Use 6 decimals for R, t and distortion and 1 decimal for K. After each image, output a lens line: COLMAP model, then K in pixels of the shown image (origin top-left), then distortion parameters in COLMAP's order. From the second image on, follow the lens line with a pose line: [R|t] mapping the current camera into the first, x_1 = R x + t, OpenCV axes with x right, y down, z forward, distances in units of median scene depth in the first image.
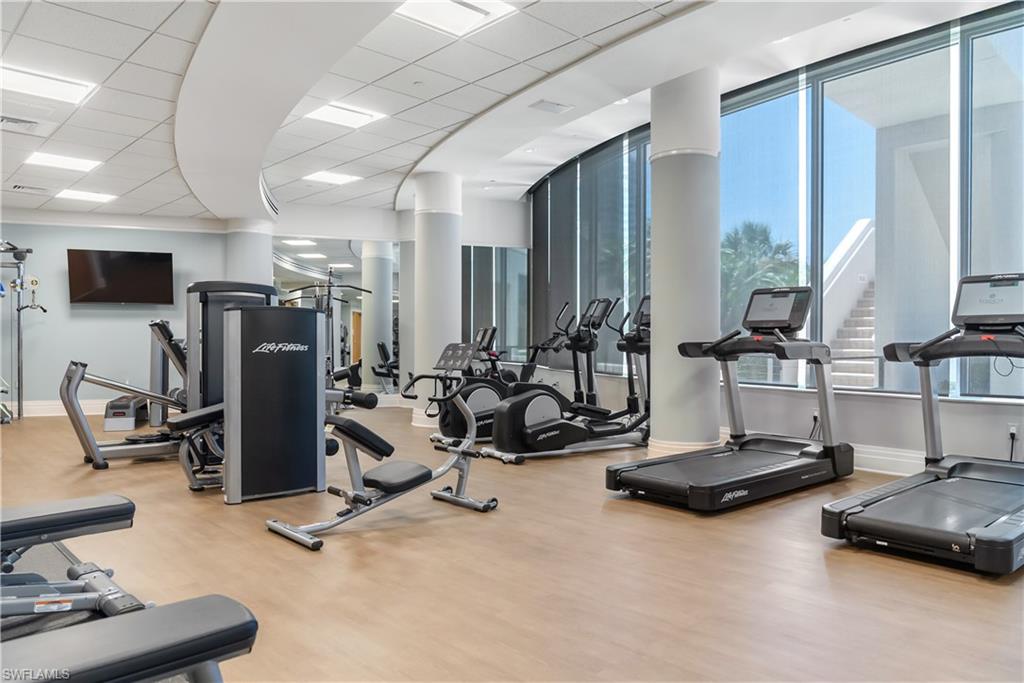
lens RADIAL K [[700.2, 0, 513.4], [0, 700.2, 341.7], [0, 0, 1]] dist [-0.017638, 0.006407]
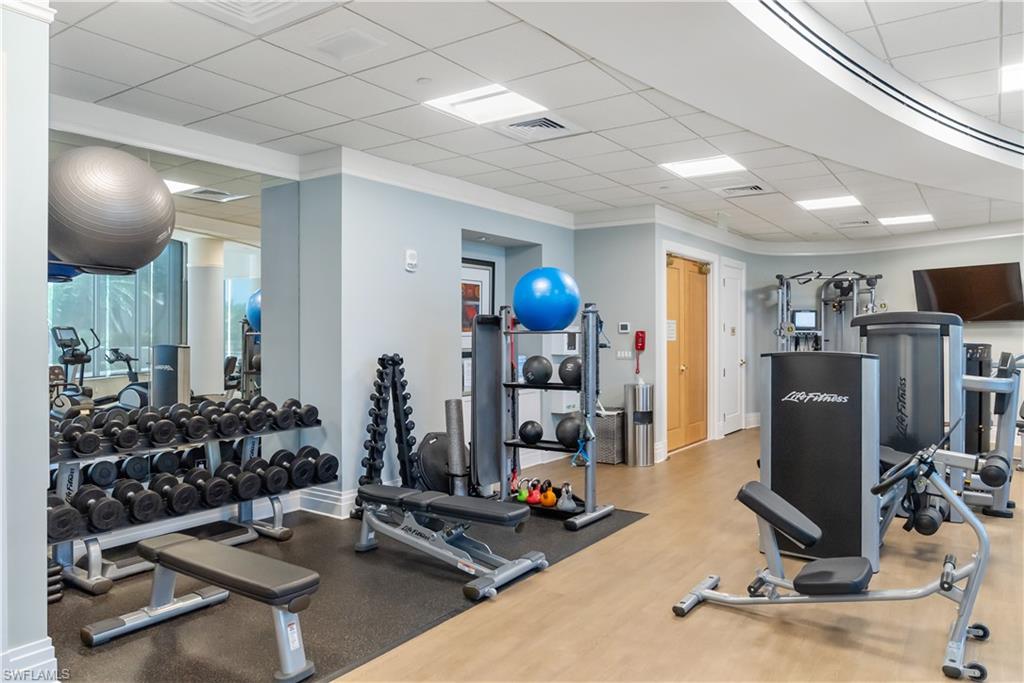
lens RADIAL K [[700.2, 0, 513.1], [0, 700.2, 340.4], [0, 0, 1]] dist [-0.017638, 0.006407]
pose [[0.205022, 0.002990, -0.978753, 0.462396], [0.000634, 0.999995, 0.003188, -0.066872], [0.978757, -0.001274, 0.205019, 0.421909]]
